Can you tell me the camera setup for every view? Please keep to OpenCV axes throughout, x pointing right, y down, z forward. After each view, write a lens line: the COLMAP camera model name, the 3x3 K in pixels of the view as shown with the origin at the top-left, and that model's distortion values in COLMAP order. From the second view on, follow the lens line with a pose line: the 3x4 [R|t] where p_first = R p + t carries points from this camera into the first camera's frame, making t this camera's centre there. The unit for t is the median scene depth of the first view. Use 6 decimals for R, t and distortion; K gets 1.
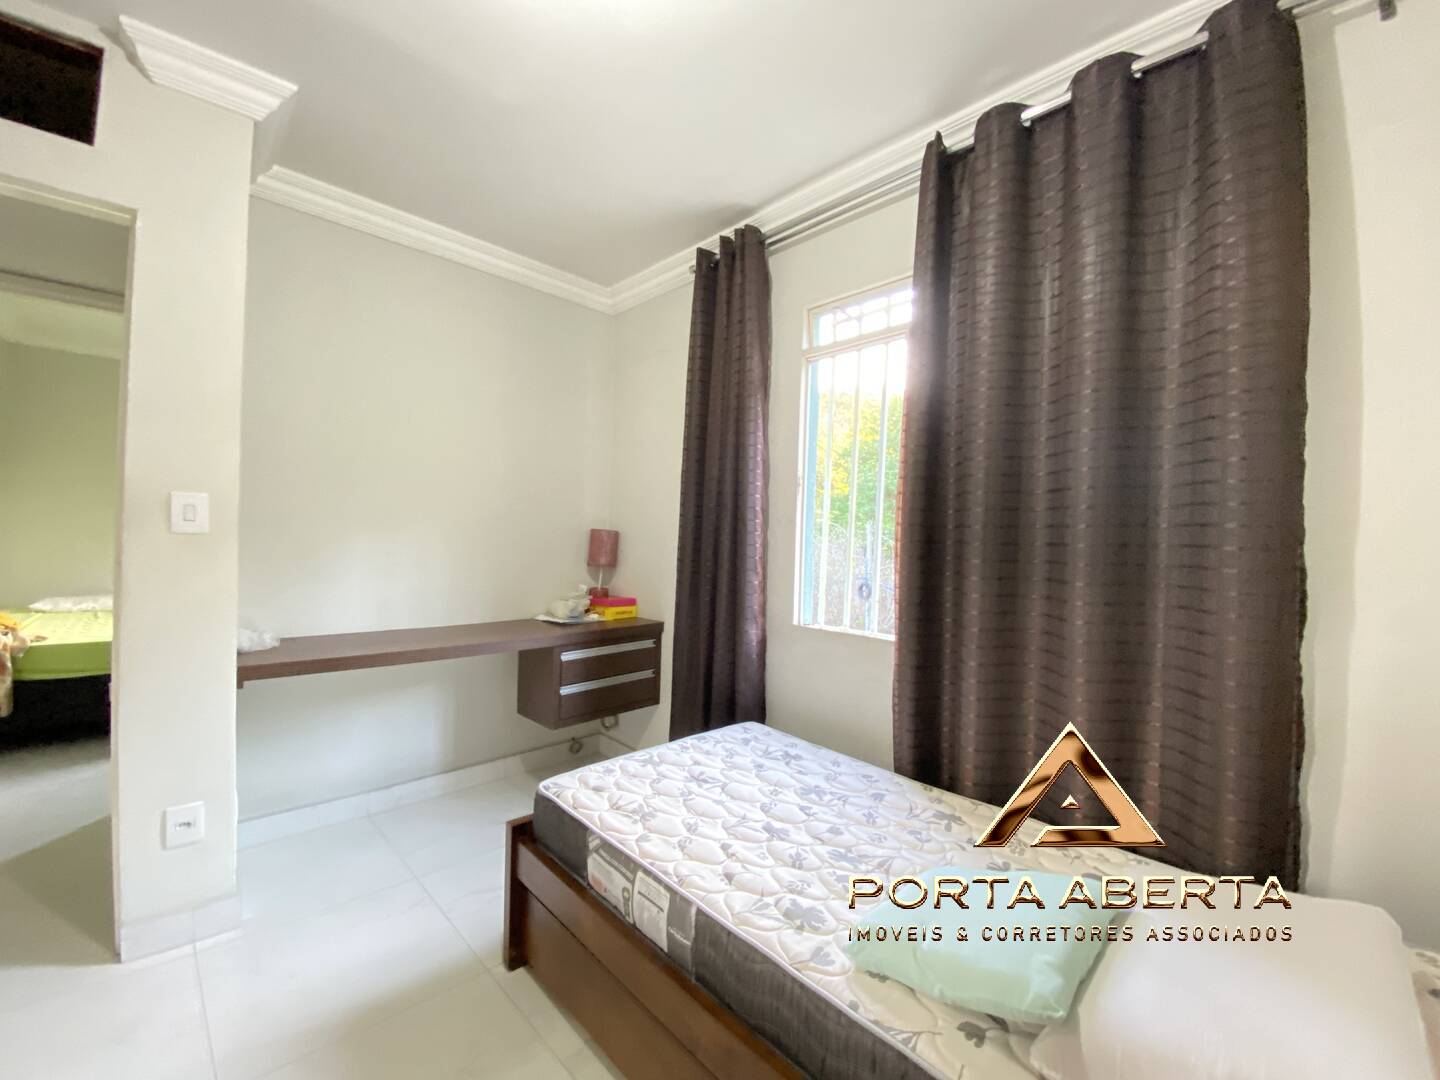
lens RADIAL K [[591.5, 0, 720.0], [0, 591.5, 540.0], [0, 0, 1]] dist [0.017469, -0.000077]
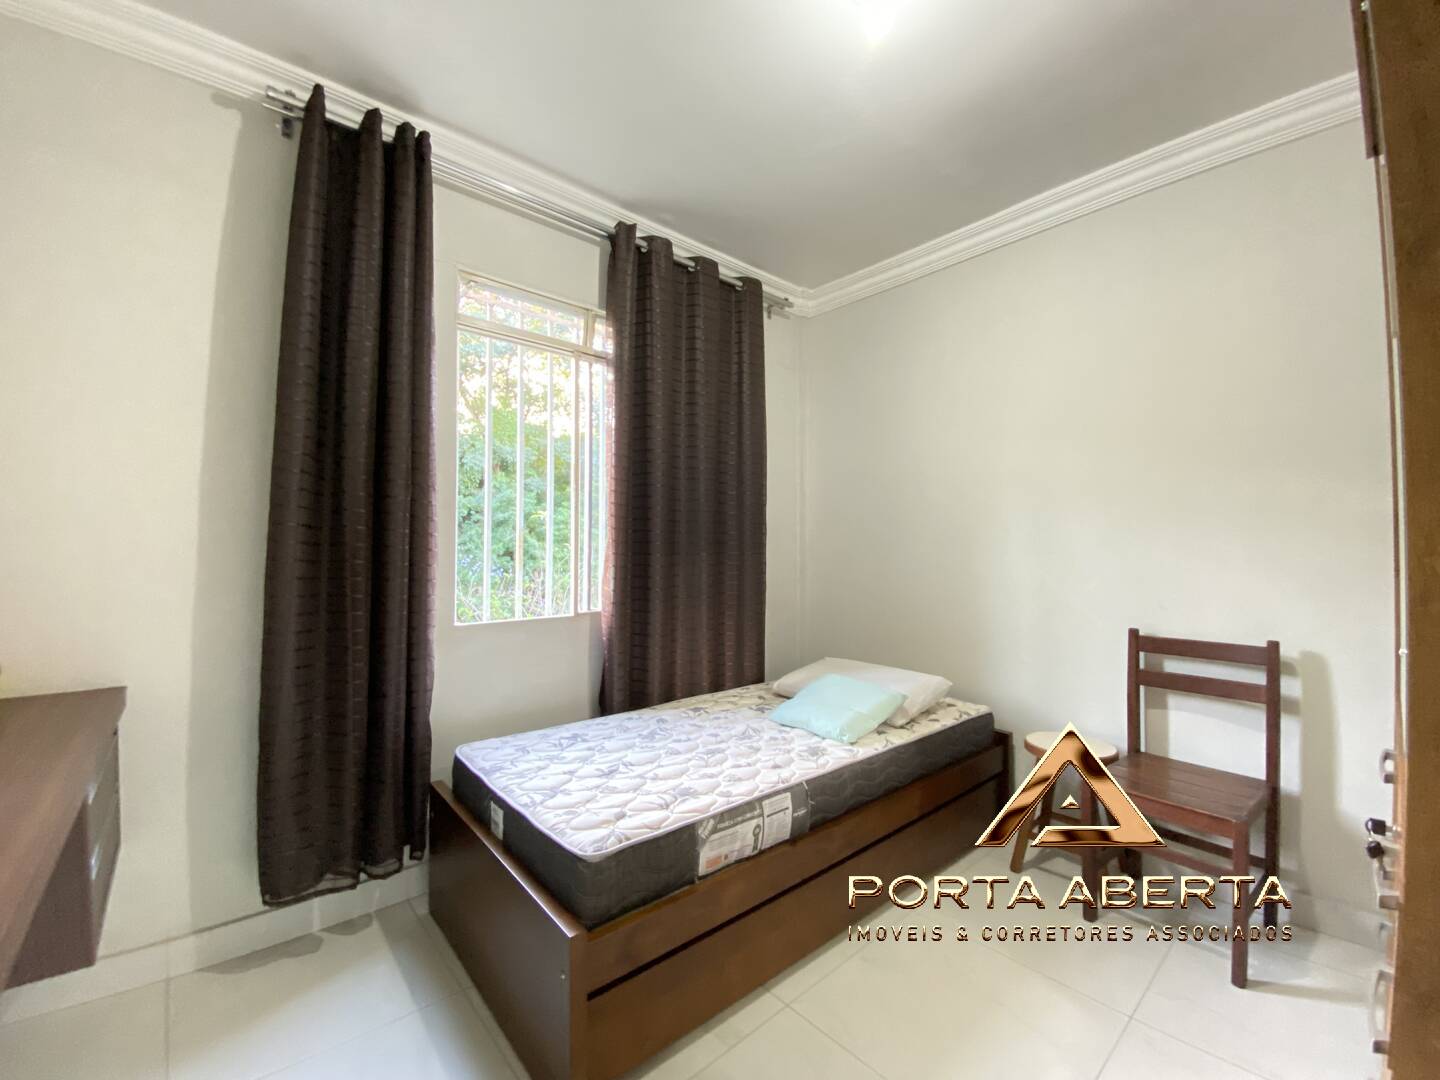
lens RADIAL K [[583.3, 0, 720.0], [0, 583.3, 540.0], [0, 0, 1]] dist [0.097709, 0.000002]
pose [[0.064678, -0.021697, 0.997670, -1.062052], [0.004772, 0.999759, 0.021433, -0.006589], [-0.997895, 0.003374, 0.064766, 0.790879]]
